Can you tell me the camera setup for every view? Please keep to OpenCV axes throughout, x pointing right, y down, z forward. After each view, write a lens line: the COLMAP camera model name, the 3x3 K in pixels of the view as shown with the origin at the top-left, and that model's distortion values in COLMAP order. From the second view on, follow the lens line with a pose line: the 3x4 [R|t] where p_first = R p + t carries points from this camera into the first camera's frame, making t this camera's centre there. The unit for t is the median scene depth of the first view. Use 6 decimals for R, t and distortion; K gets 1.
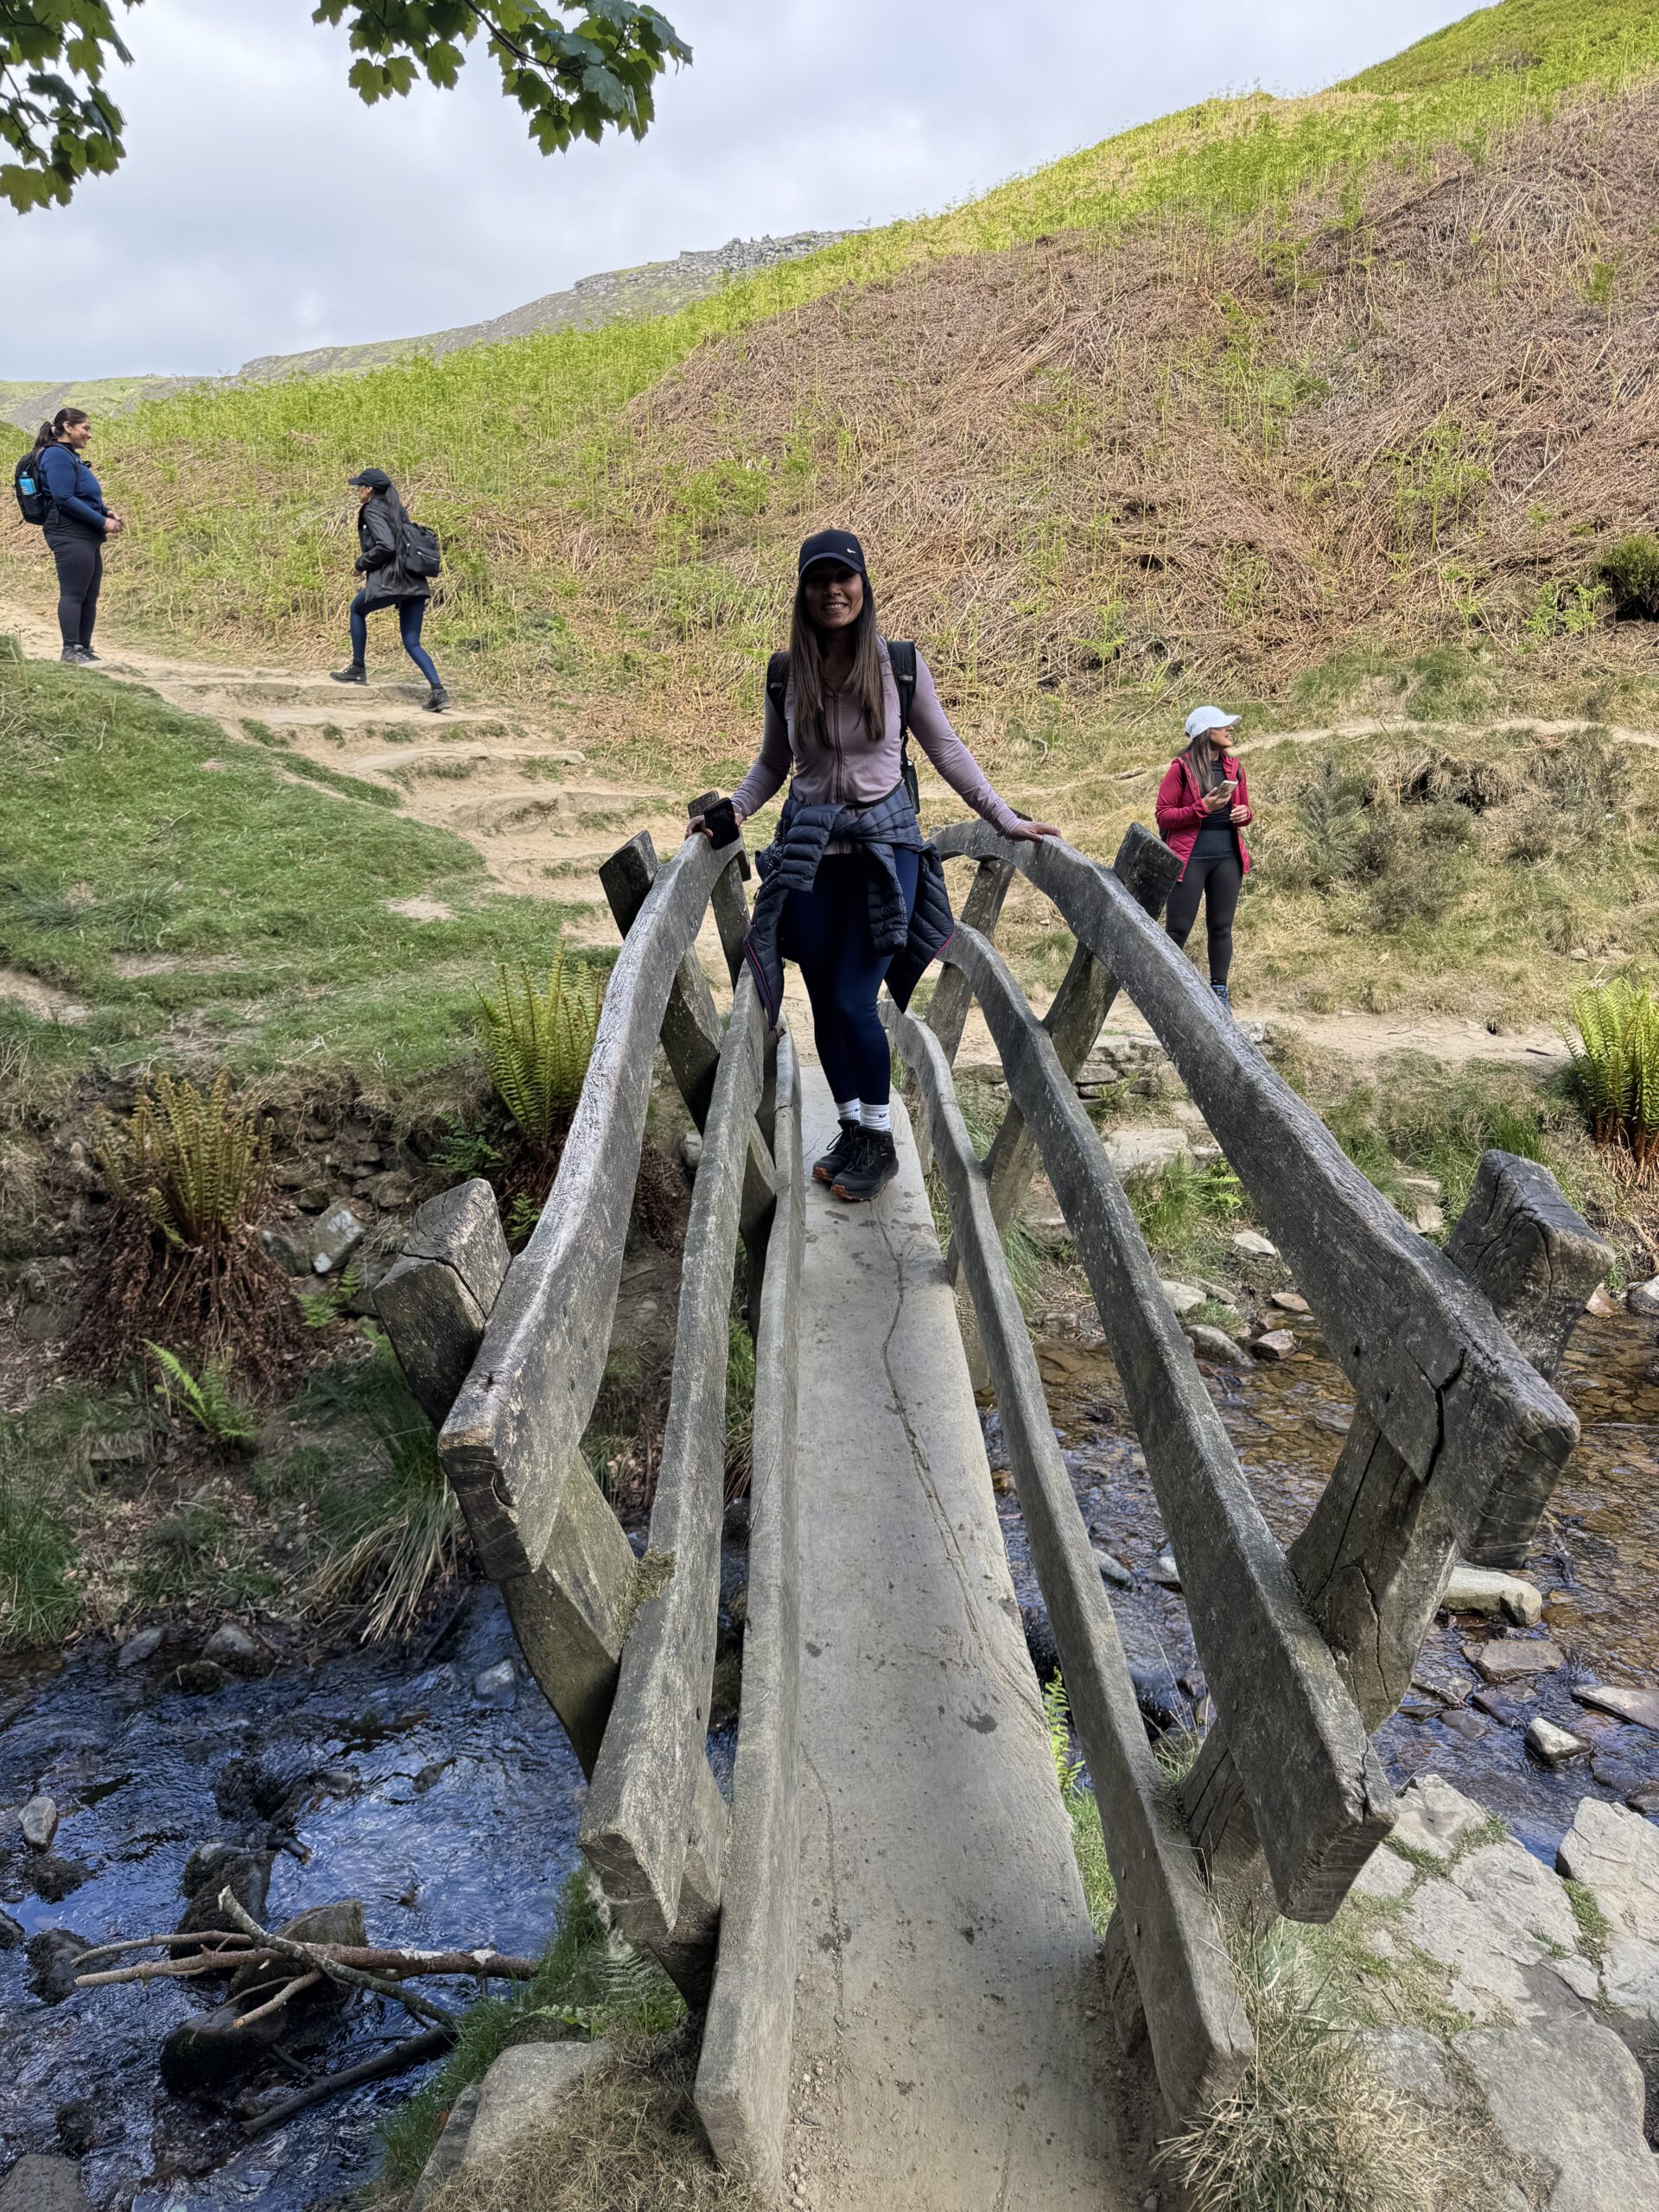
lens RADIAL K [[1546.5, 0, 830.1], [0, 1546.5, 1097.8], [0, 0, 1]] dist [0.015603, -0.015164]
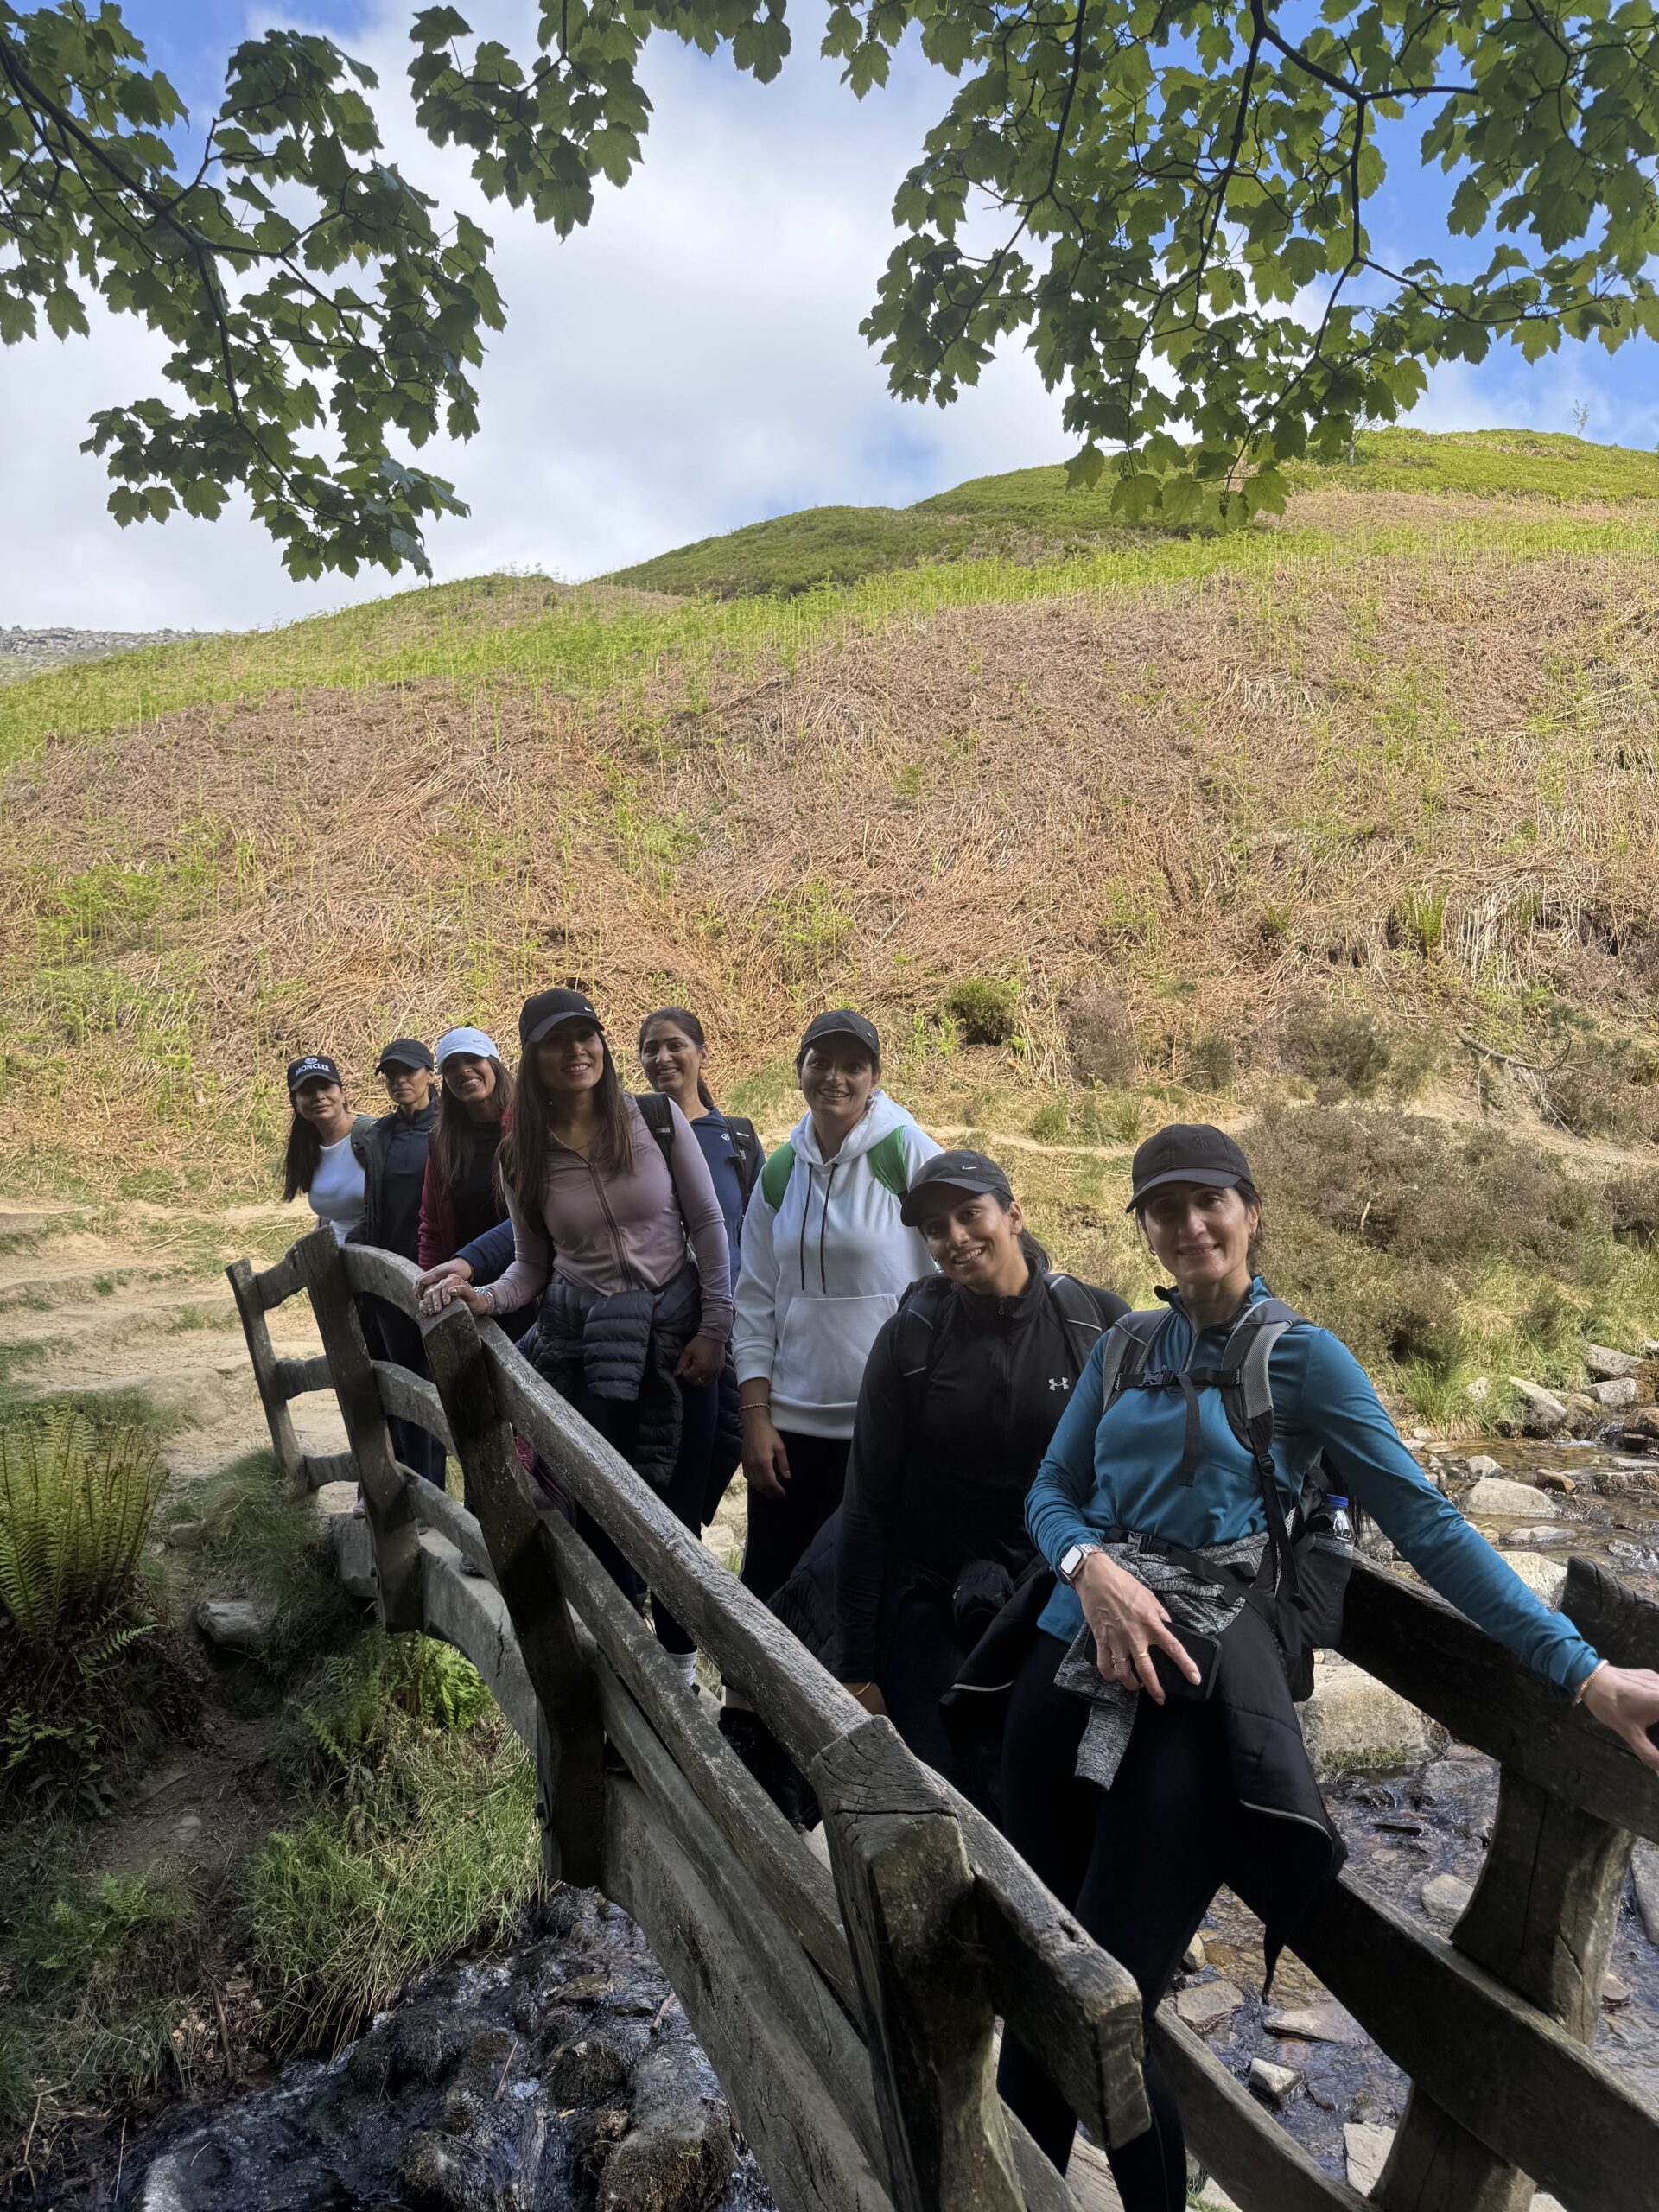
lens RADIAL K [[1522.4, 0, 809.3], [0, 1522.4, 1148.6], [0, 0, 1]] dist [0.140276, -0.193226]
pose [[0.903191, -0.016924, 0.428904, -0.156511], [0.107222, 0.976441, -0.187259, -0.025701], [-0.415630, 0.215119, 0.883728, 0.024902]]
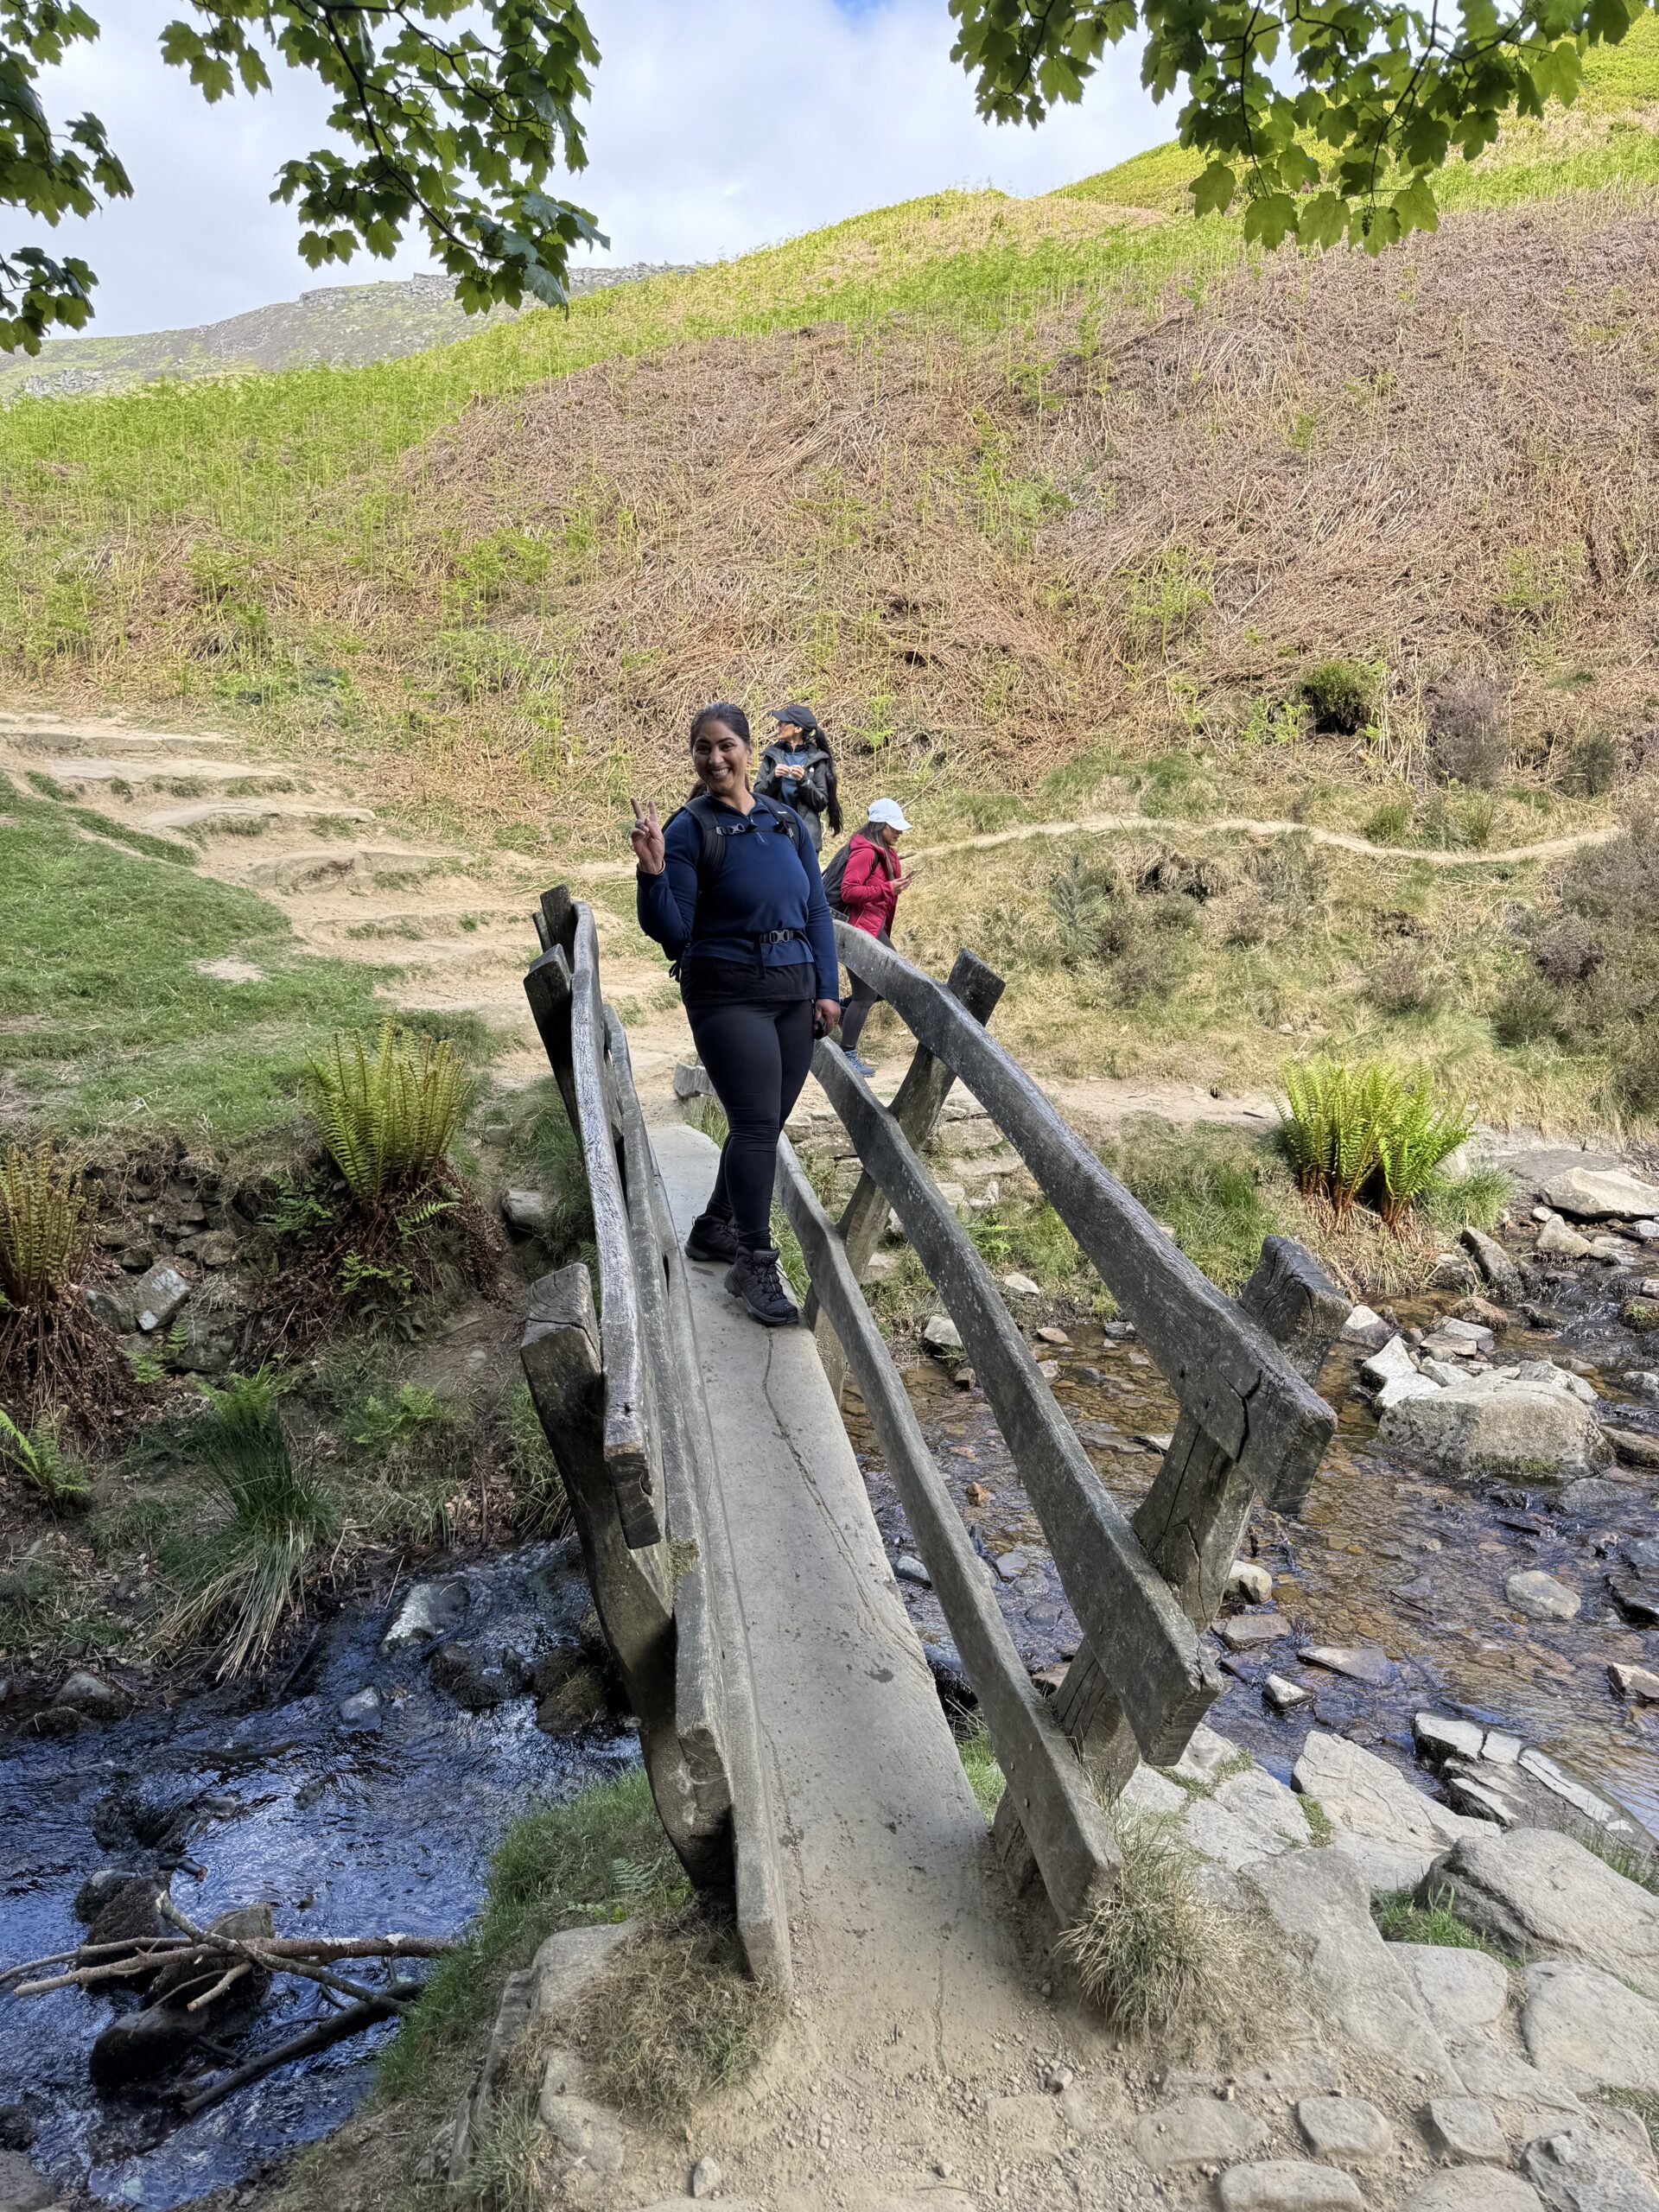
lens RADIAL K [[1559.1, 0, 826.8], [0, 1559.1, 1116.6], [0, 0, 1]] dist [0.032876, -0.041307]
pose [[0.985366, 0.002841, 0.170430, -0.058896], [-0.000727, 0.999922, -0.012466, -0.014476], [-0.170452, 0.012160, 0.985291, -0.094078]]
